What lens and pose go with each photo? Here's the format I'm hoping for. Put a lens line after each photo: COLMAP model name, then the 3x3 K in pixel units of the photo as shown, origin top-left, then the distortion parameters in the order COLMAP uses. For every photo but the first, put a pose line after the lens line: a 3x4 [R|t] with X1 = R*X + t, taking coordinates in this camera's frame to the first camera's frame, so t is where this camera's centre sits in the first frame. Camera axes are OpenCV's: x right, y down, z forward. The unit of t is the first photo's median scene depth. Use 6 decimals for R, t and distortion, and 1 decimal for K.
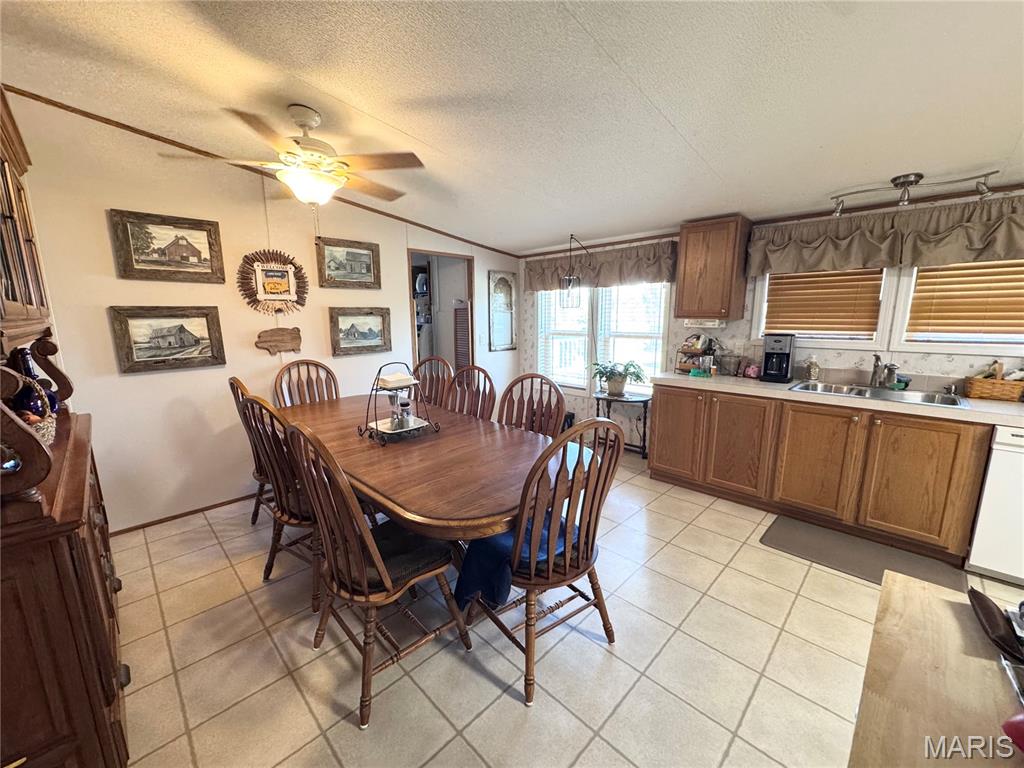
lens RADIAL K [[408.6, 0, 514.5], [0, 408.6, 388.4], [0, 0, 1]] dist [-0.000391, -0.000460]
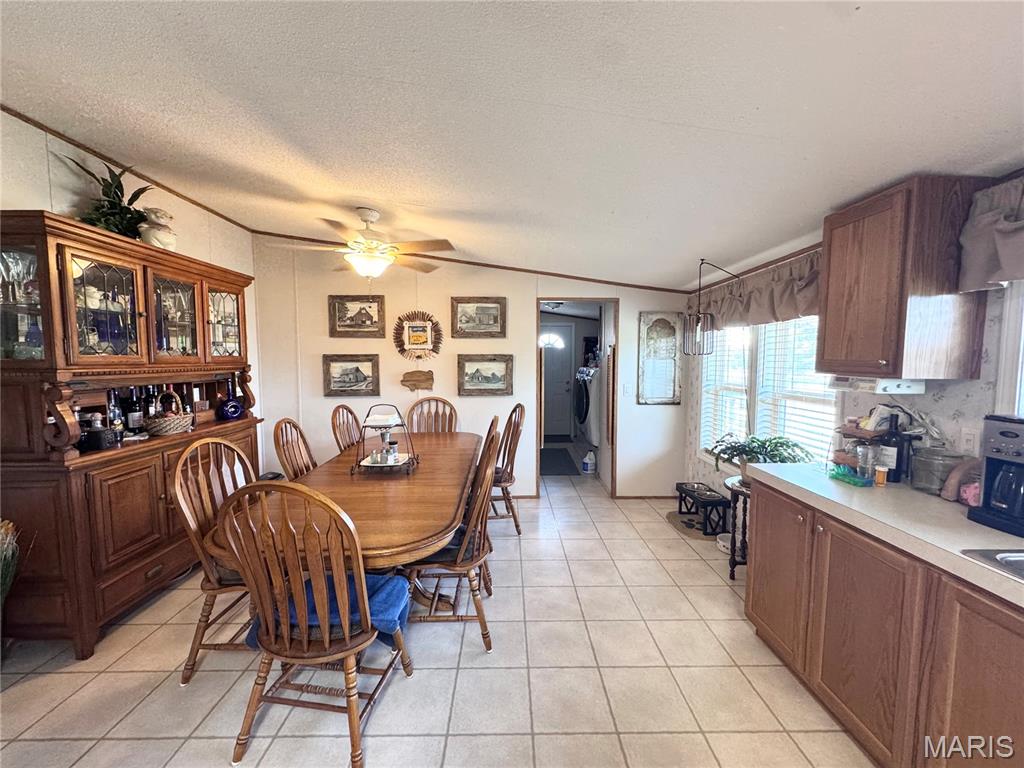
lens RADIAL K [[408.6, 0, 514.7], [0, 408.6, 388.5], [0, 0, 1]] dist [-0.000391, -0.000460]
pose [[0.712109, 0.058899, -0.699593, 0.521070], [-0.131421, 0.990044, -0.050420, -0.066960], [0.689658, 0.127846, 0.712760, 0.302077]]
